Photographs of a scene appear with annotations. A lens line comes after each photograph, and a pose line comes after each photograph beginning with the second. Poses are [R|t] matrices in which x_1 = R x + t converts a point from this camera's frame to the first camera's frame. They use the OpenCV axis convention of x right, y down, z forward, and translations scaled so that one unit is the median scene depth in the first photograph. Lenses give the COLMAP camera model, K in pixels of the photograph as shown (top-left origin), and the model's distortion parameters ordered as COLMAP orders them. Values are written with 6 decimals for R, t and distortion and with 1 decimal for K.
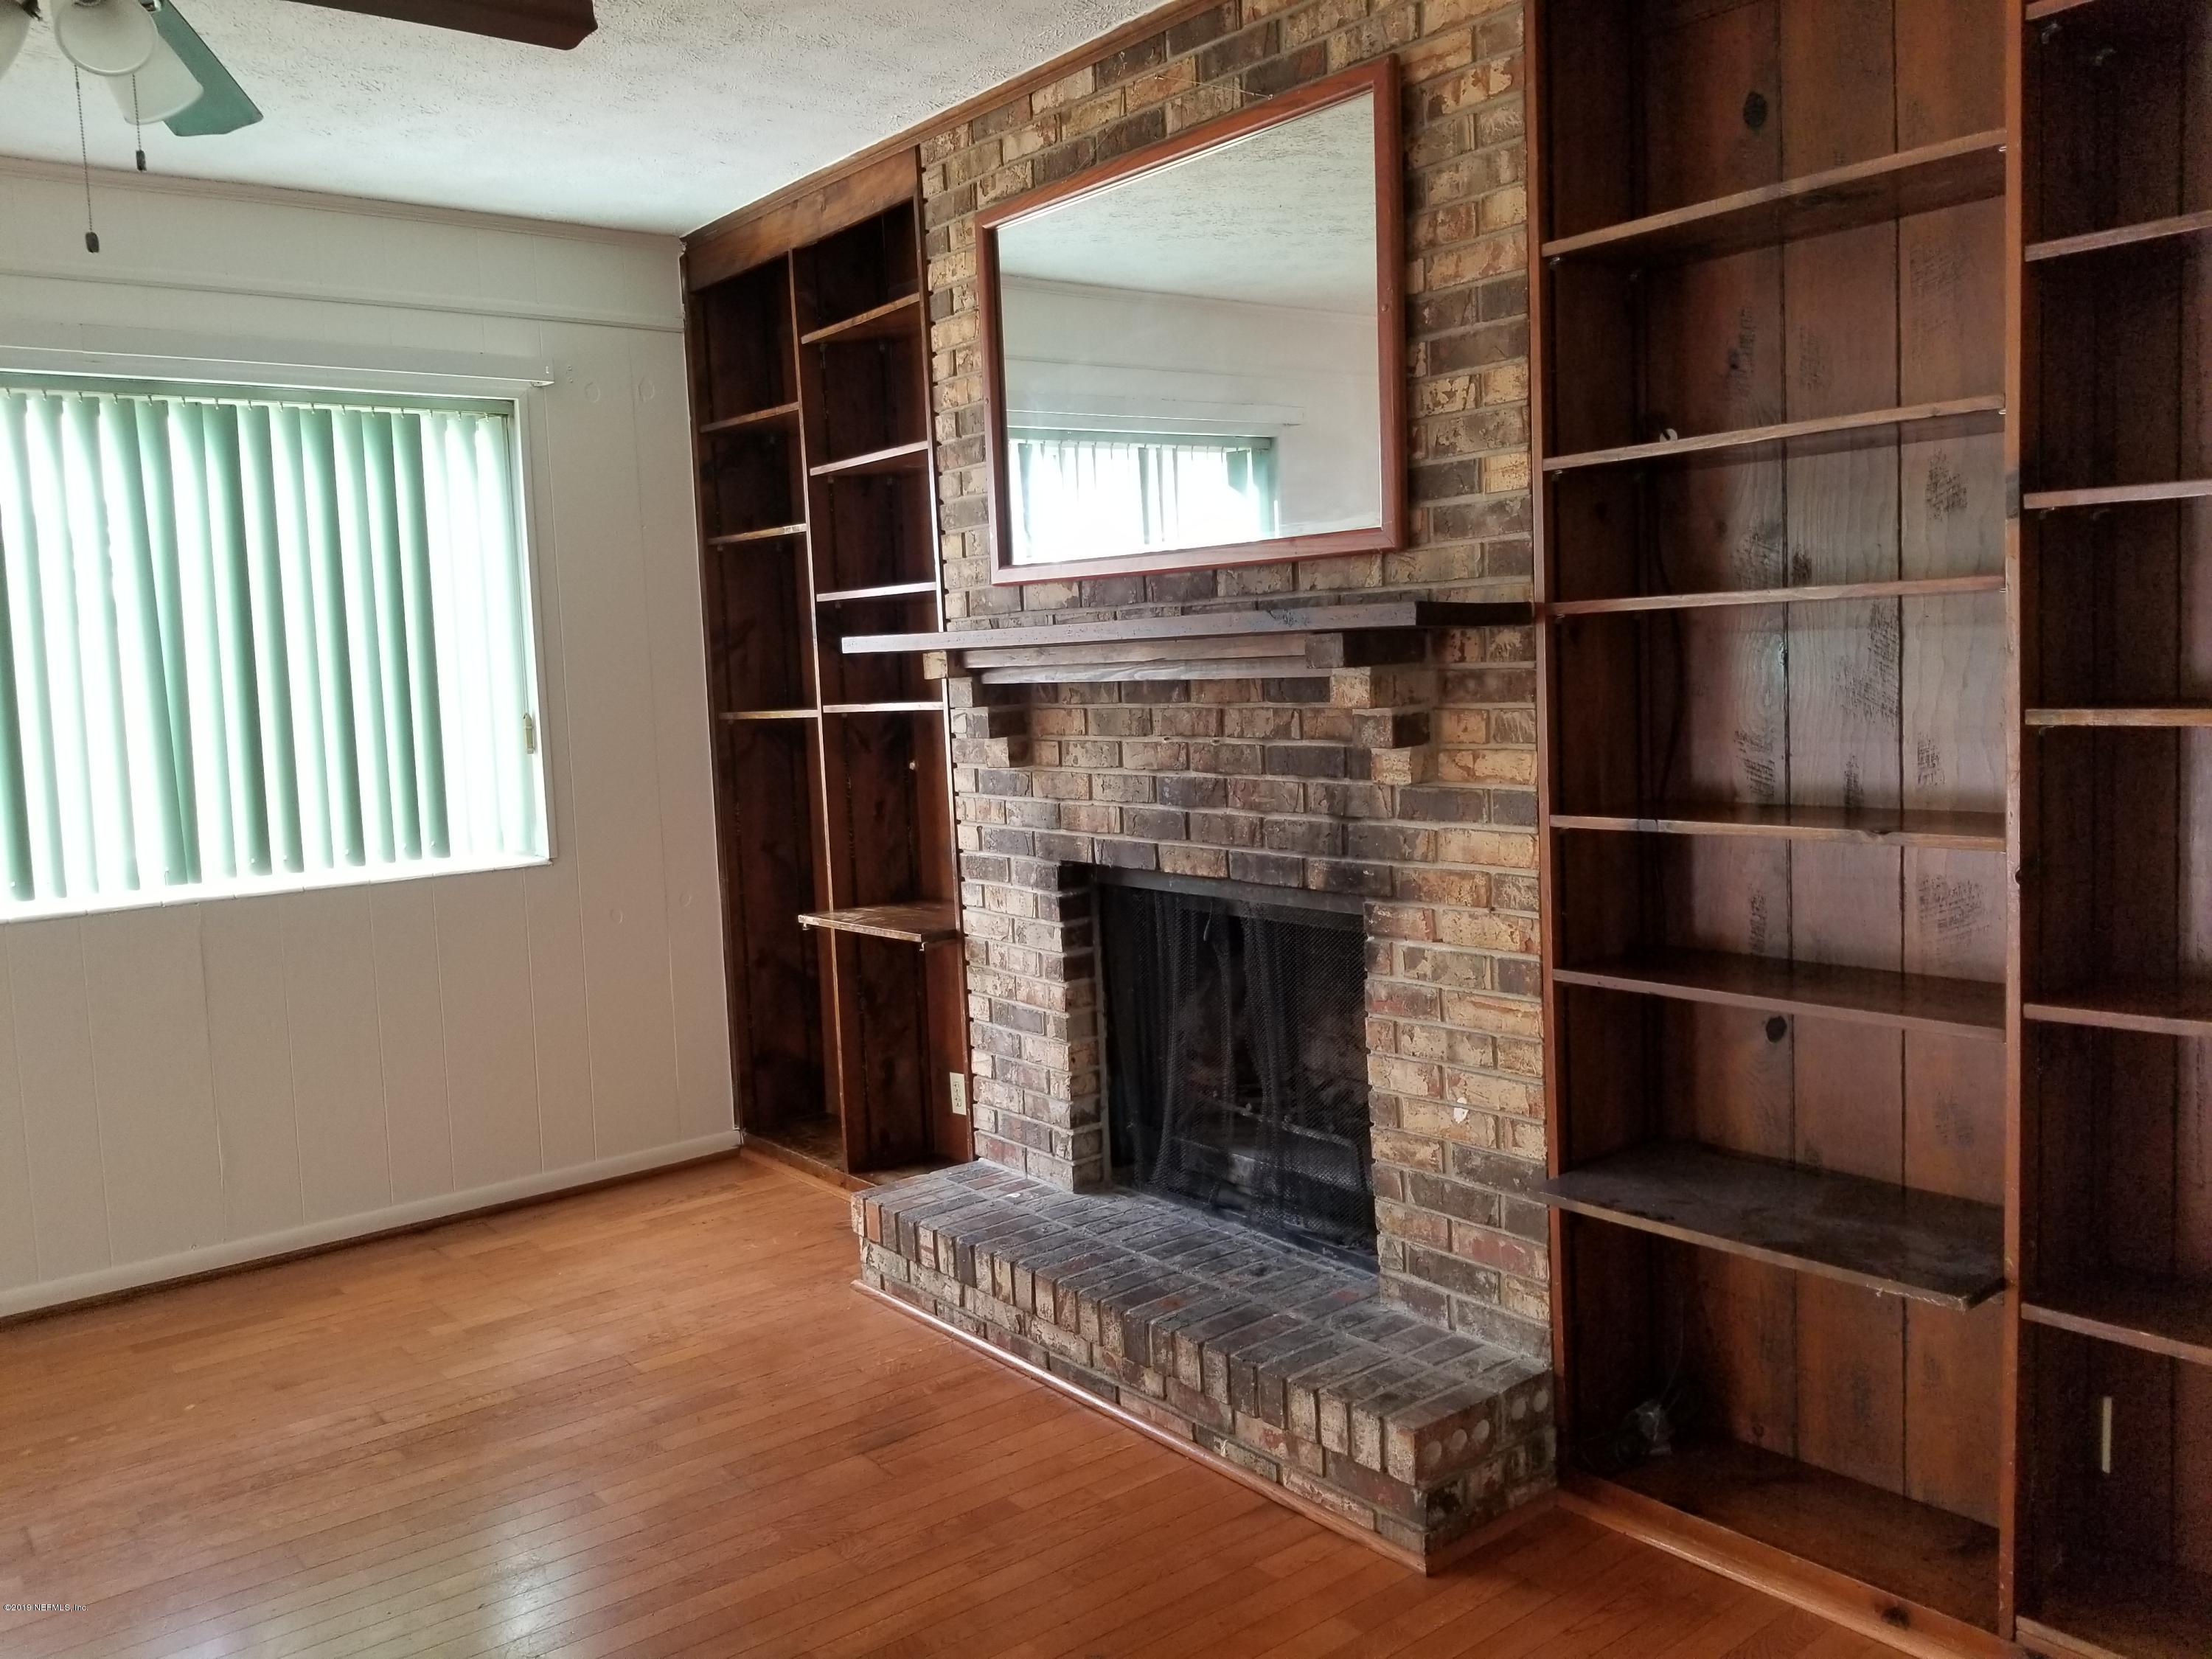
lens RADIAL K [[1743.1, 0, 1101.1], [0, 1743.1, 806.2], [0, 0, 1]] dist [0.029045, -0.020720]
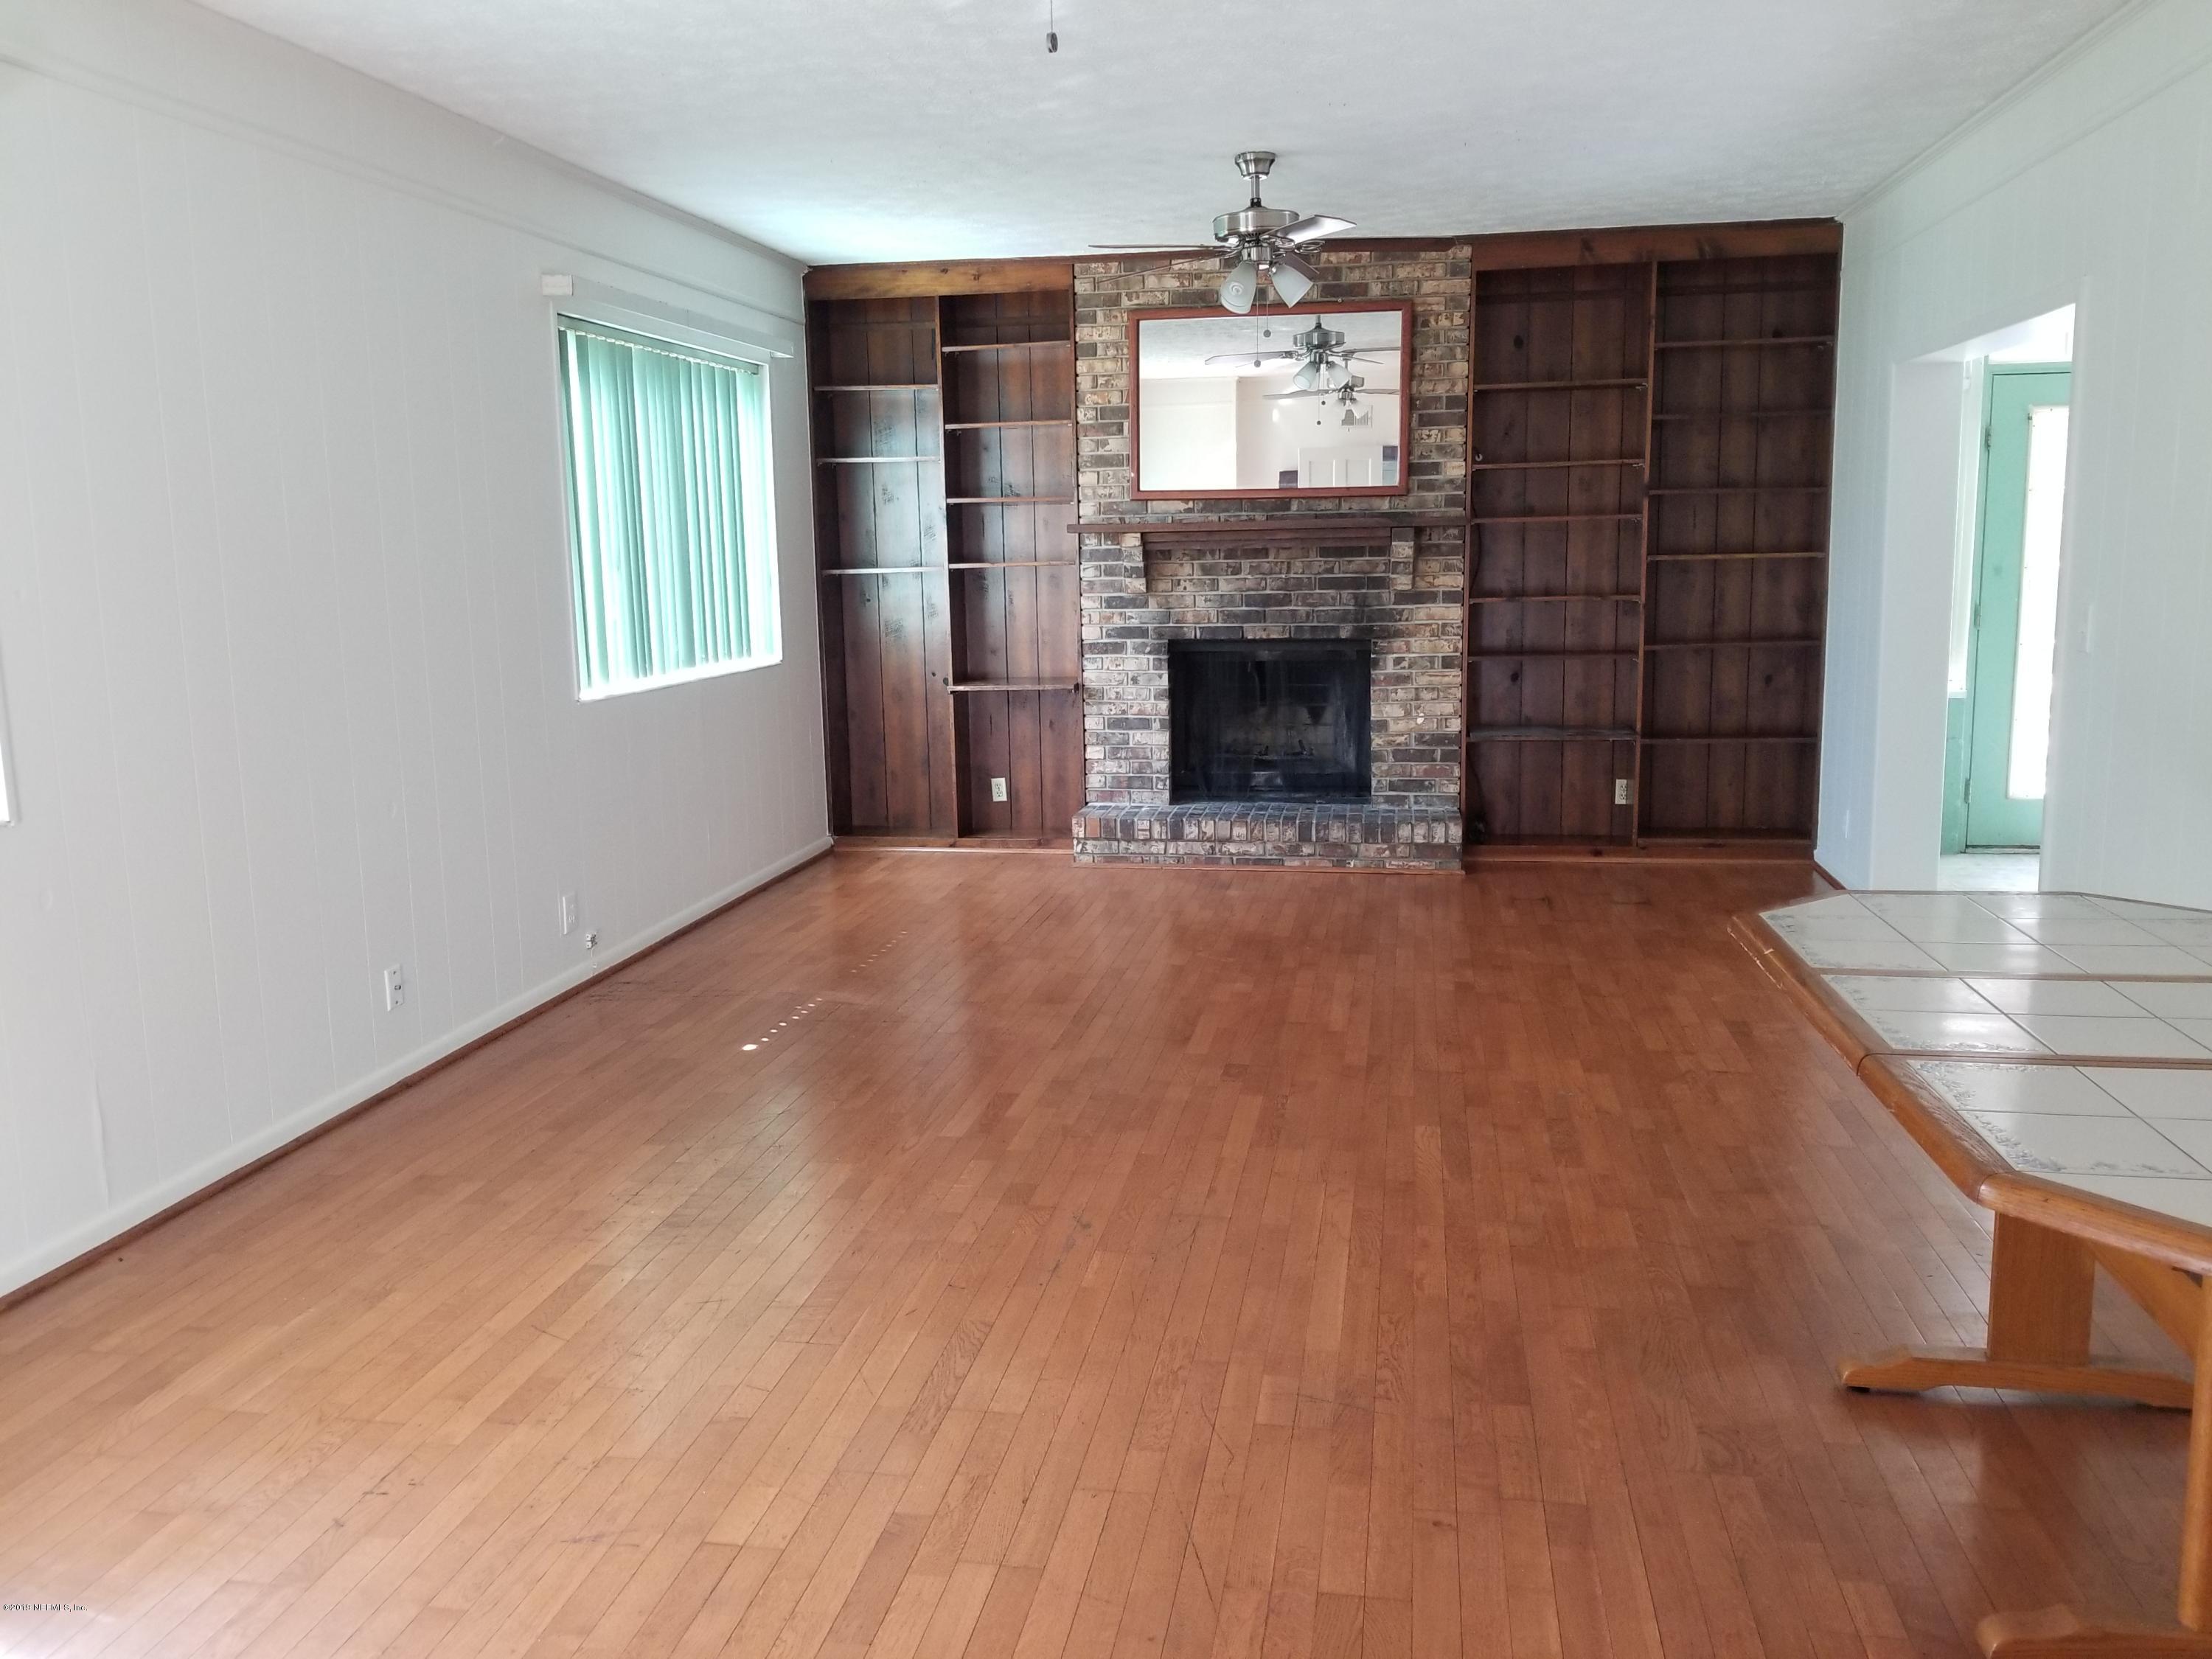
lens RADIAL K [[1743.1, 0, 1107.7], [0, 1743.1, 840.7], [0, 0, 1]] dist [0.029045, -0.020720]
pose [[0.751147, -0.084627, 0.654688, -1.774382], [0.045284, 0.996018, 0.076792, 0.131770], [-0.658580, -0.028035, 0.751988, -0.604970]]
